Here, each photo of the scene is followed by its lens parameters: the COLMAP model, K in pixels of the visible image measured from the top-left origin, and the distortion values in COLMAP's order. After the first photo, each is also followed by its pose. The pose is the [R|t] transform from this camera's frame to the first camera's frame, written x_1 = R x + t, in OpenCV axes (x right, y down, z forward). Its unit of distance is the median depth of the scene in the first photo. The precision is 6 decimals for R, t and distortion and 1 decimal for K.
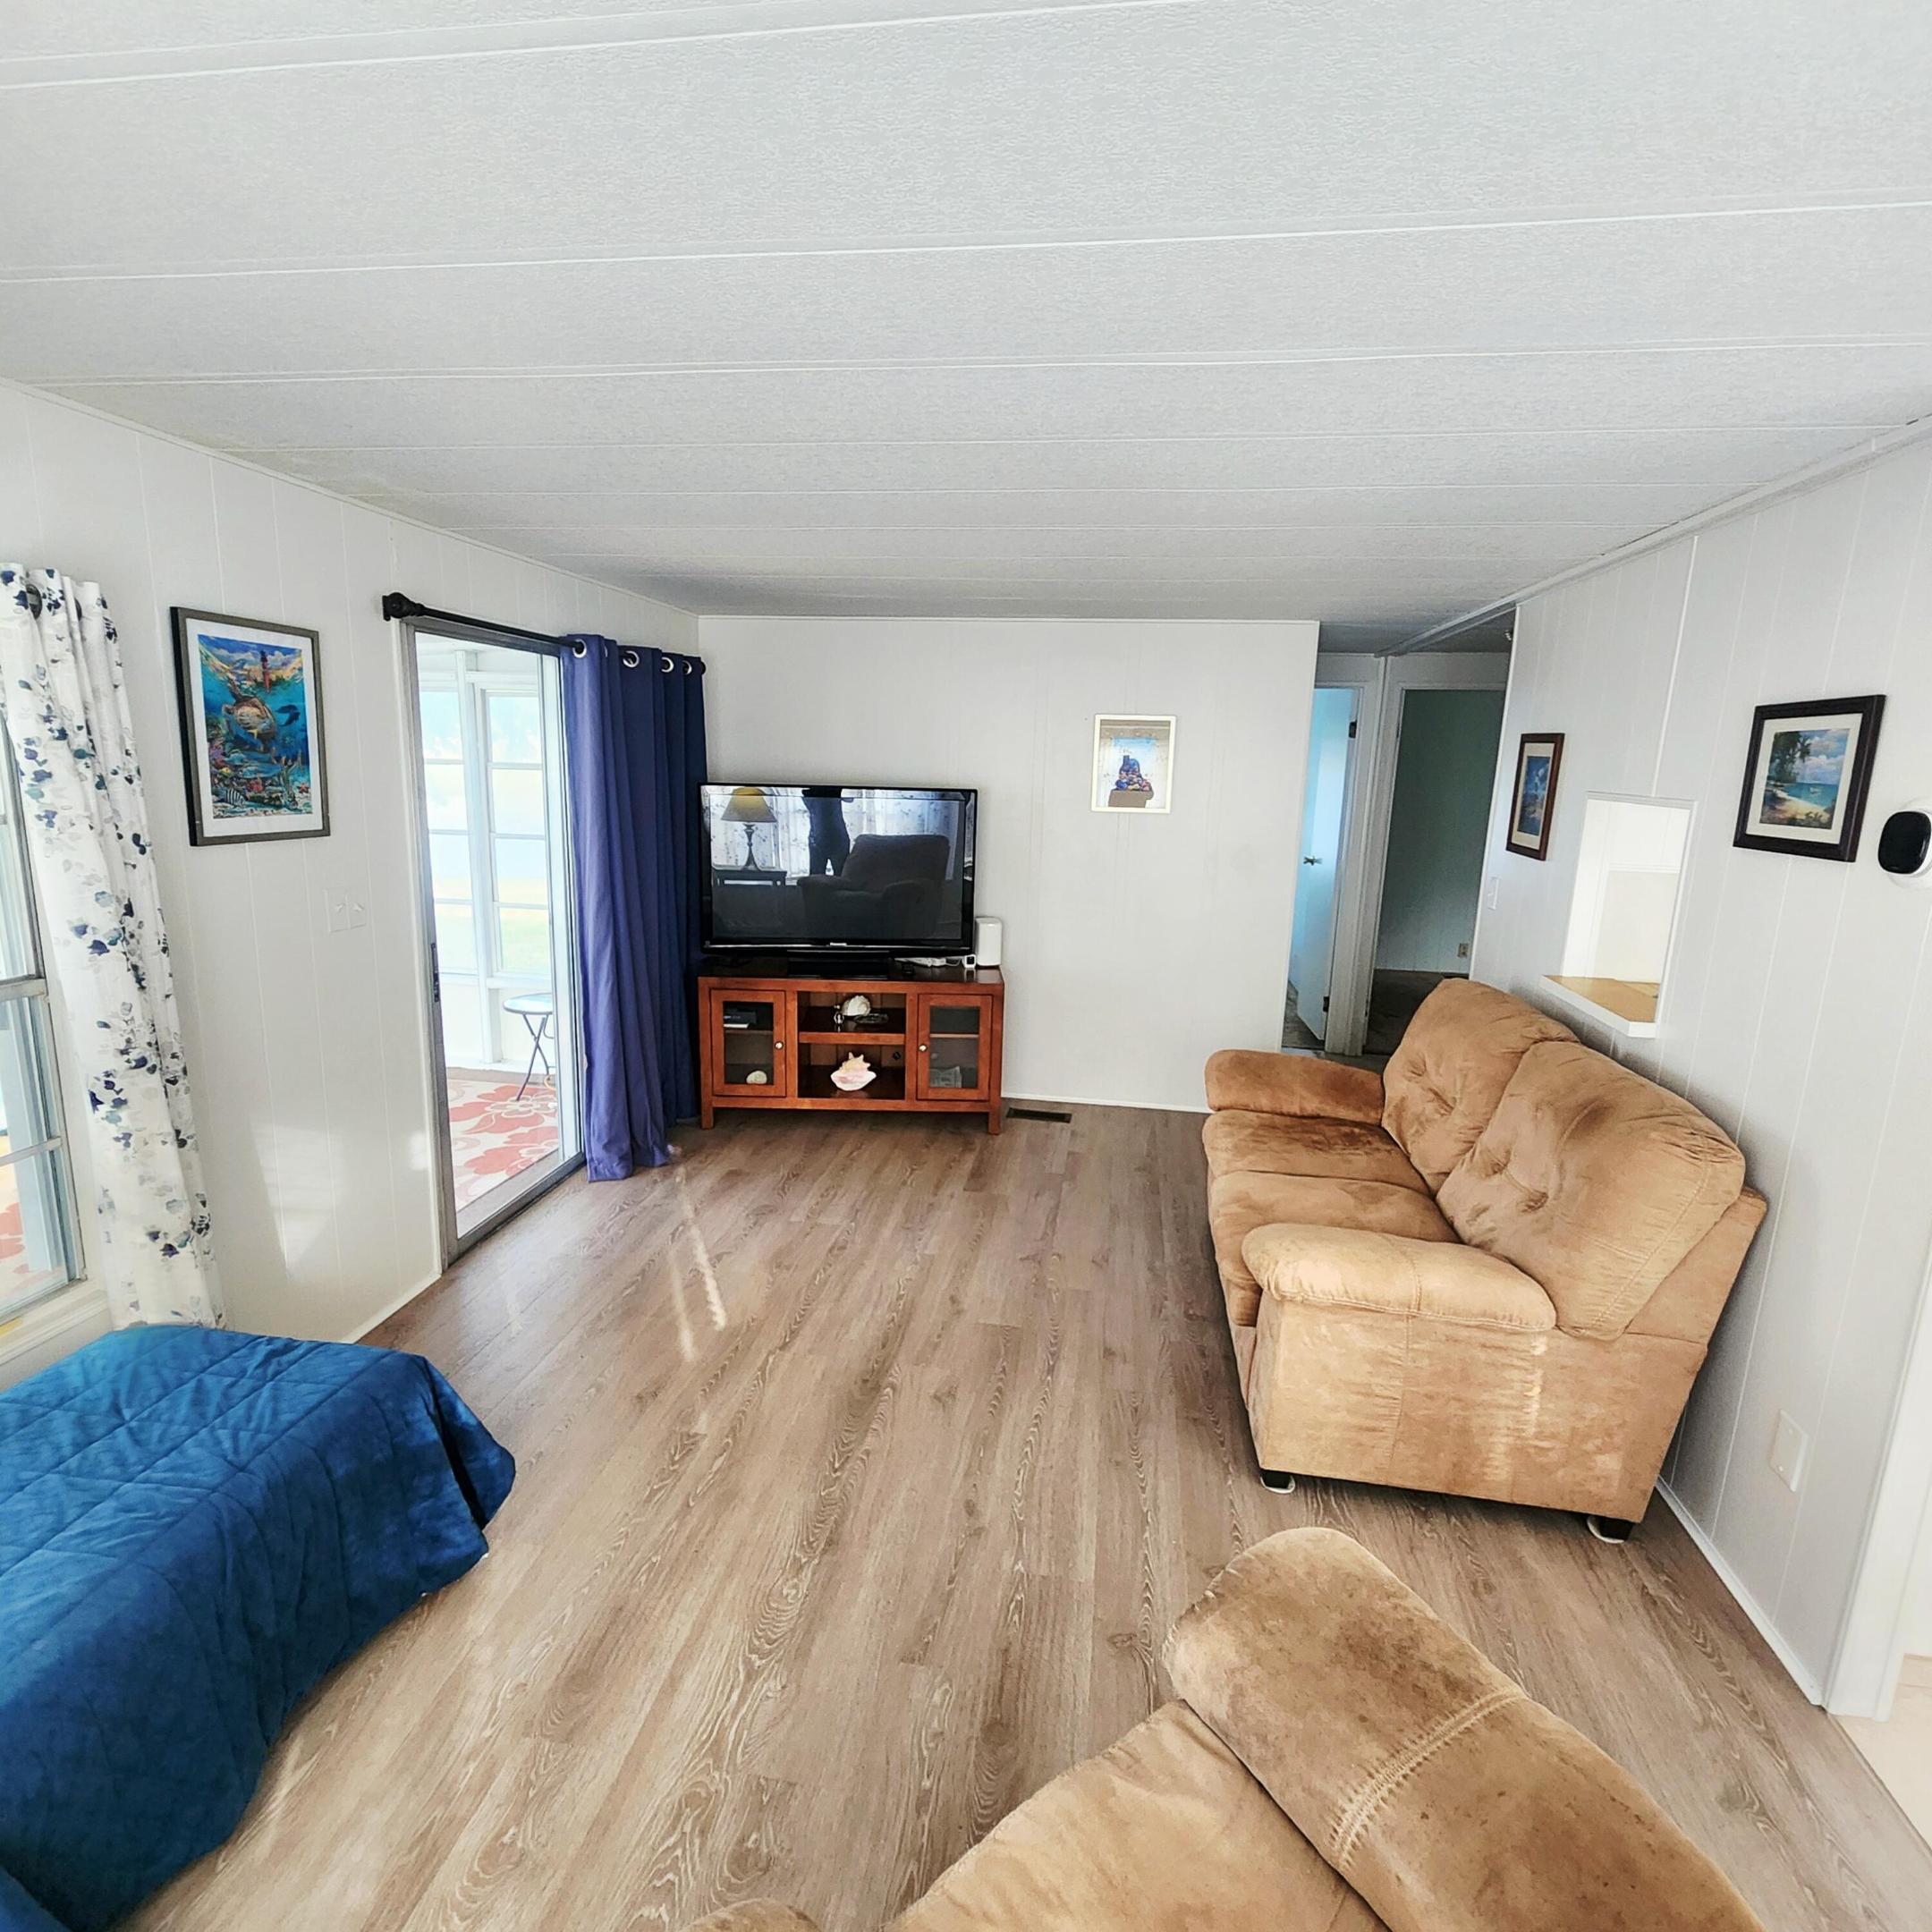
lens RADIAL K [[1059.0, 0, 962.2], [0, 1059.0, 972.3], [0, 0, 1]] dist [0.005130, -0.002159]
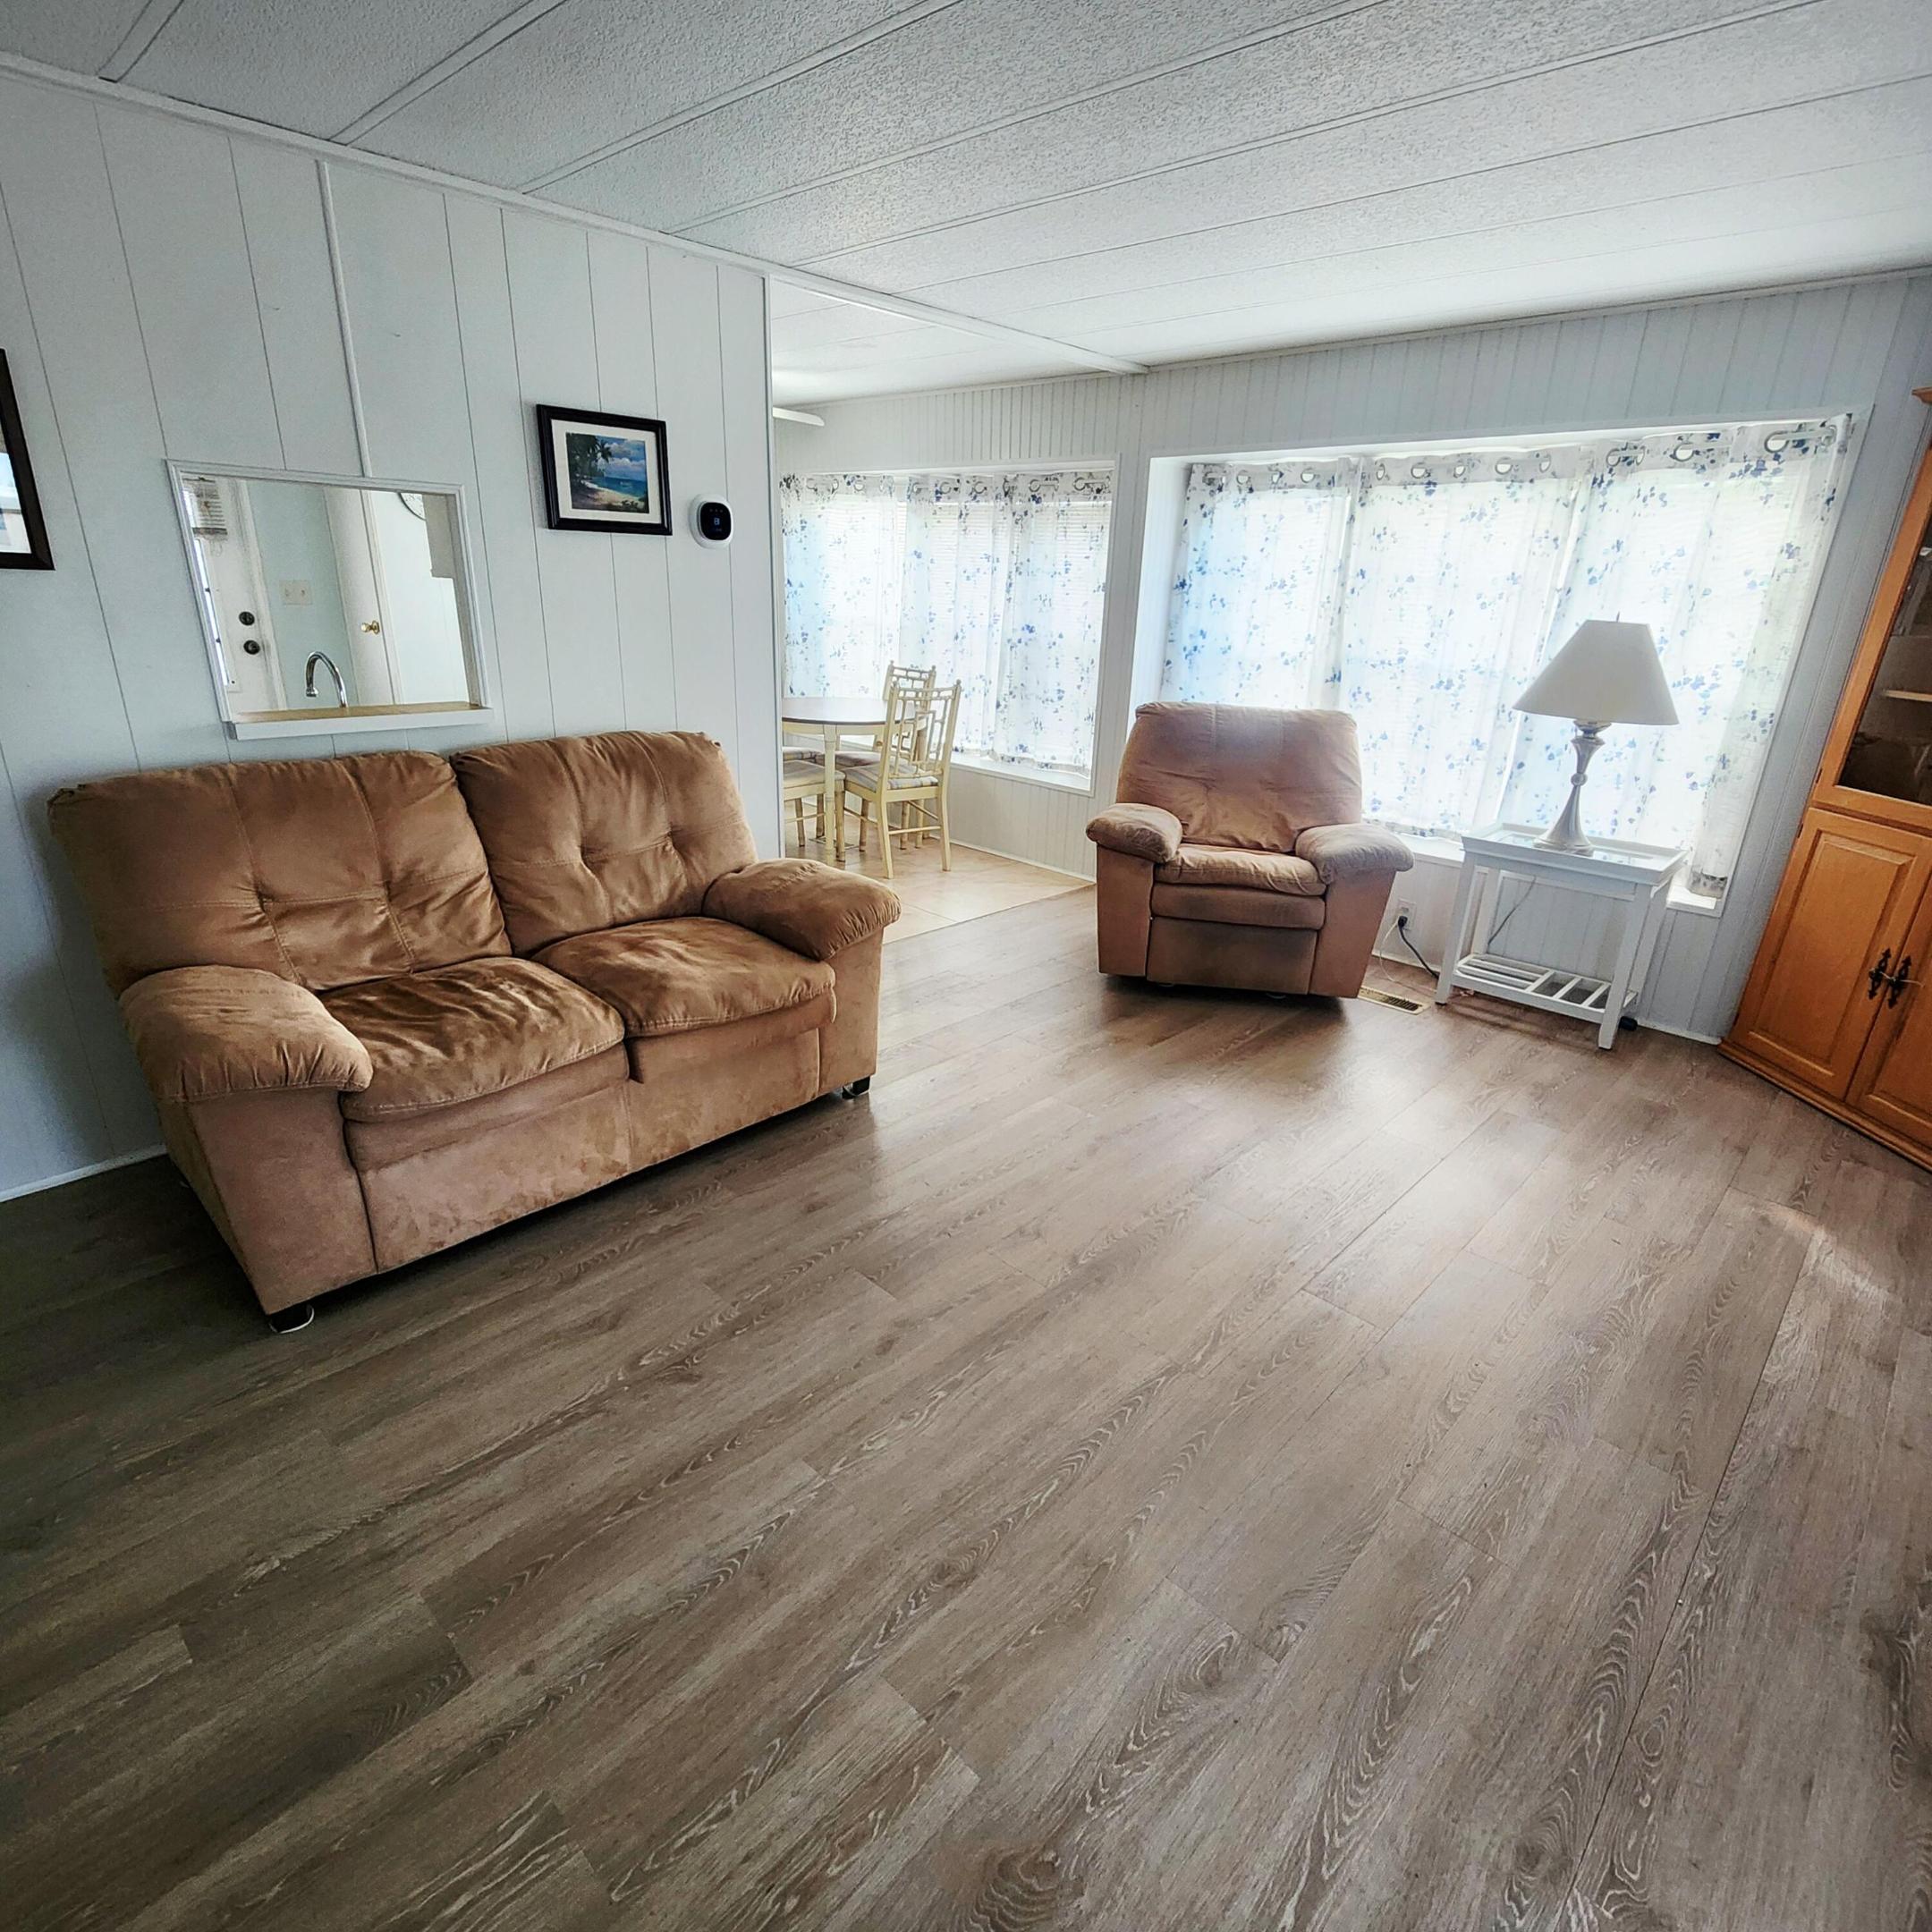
lens RADIAL K [[1055.3, 0, 958.9], [0, 1055.3, 973.1], [0, 0, 1]] dist [0.005996, -0.002956]
pose [[-0.814005, -0.257572, 0.520628, -0.401875], [0.060161, 0.854101, 0.516615, -0.263855], [-0.577734, 0.451849, -0.679747, 1.666929]]
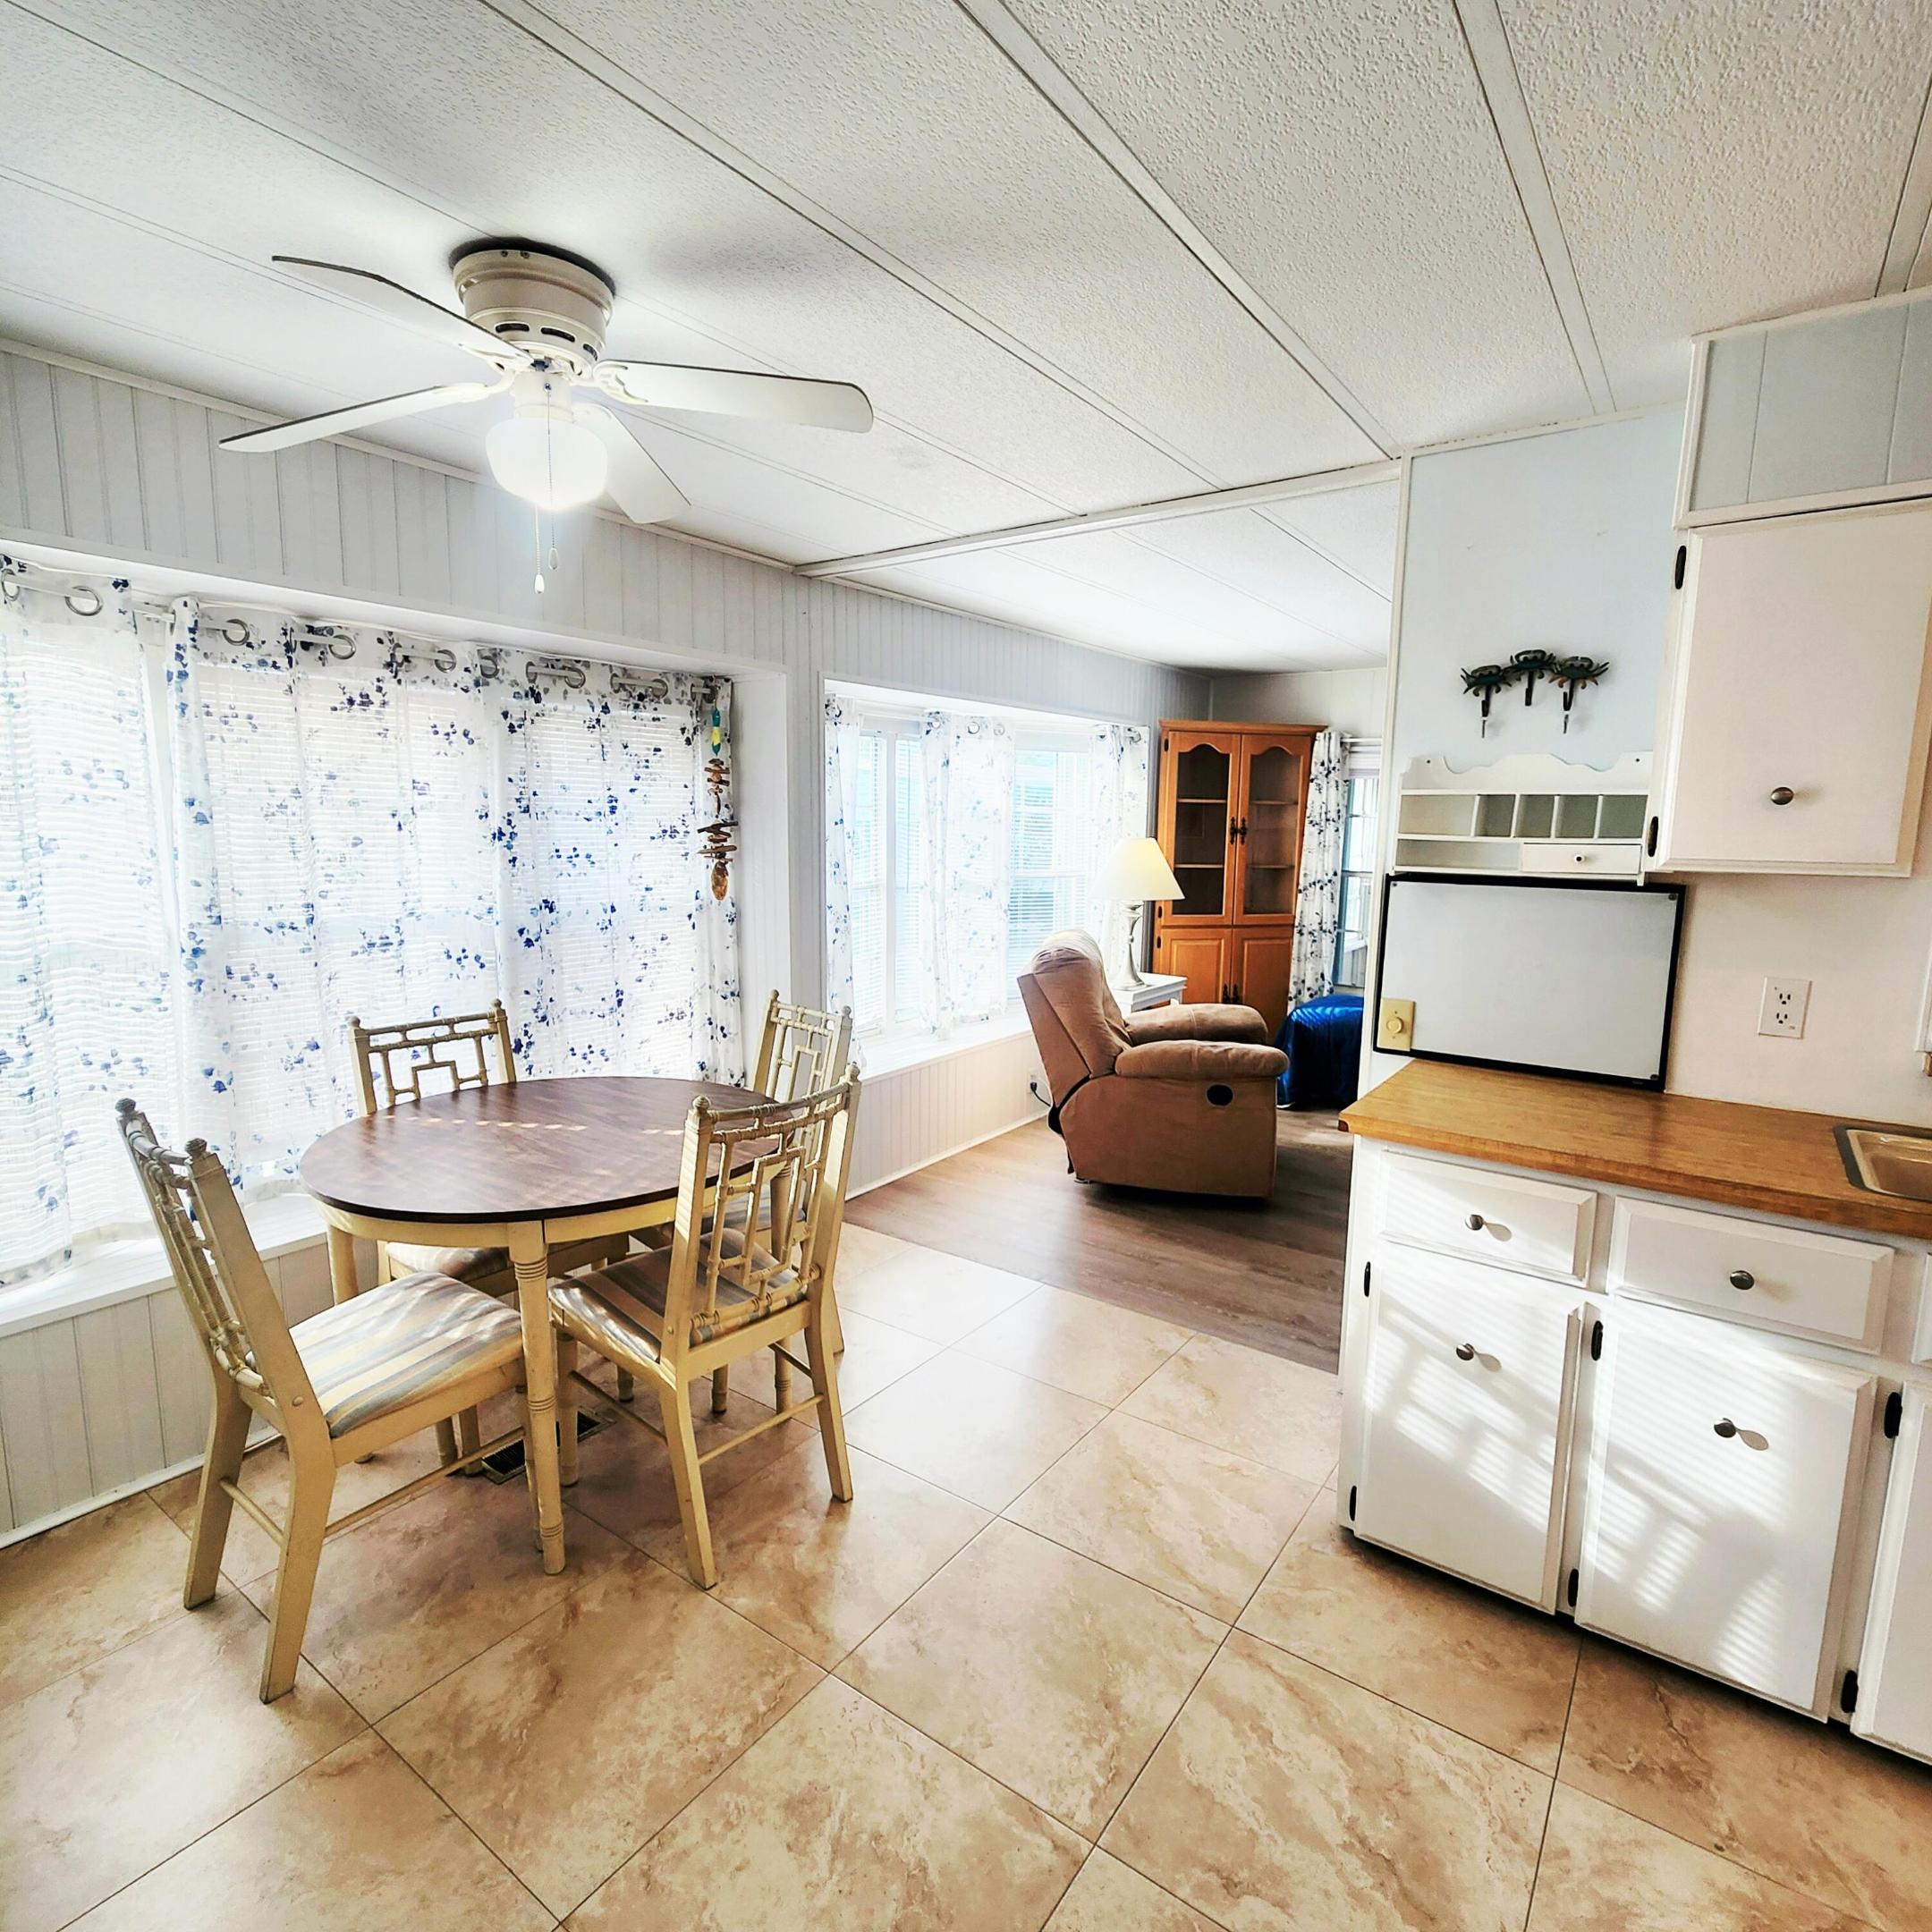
lens RADIAL K [[1059.0, 0, 962.2], [0, 1059.0, 972.3], [0, 0, 1]] dist [0.005130, -0.002159]
pose [[-0.455332, 0.094201, -0.885324, 1.722904], [-0.204141, 0.956848, 0.206804, -0.019200], [0.866602, 0.274895, -0.416454, 0.744312]]
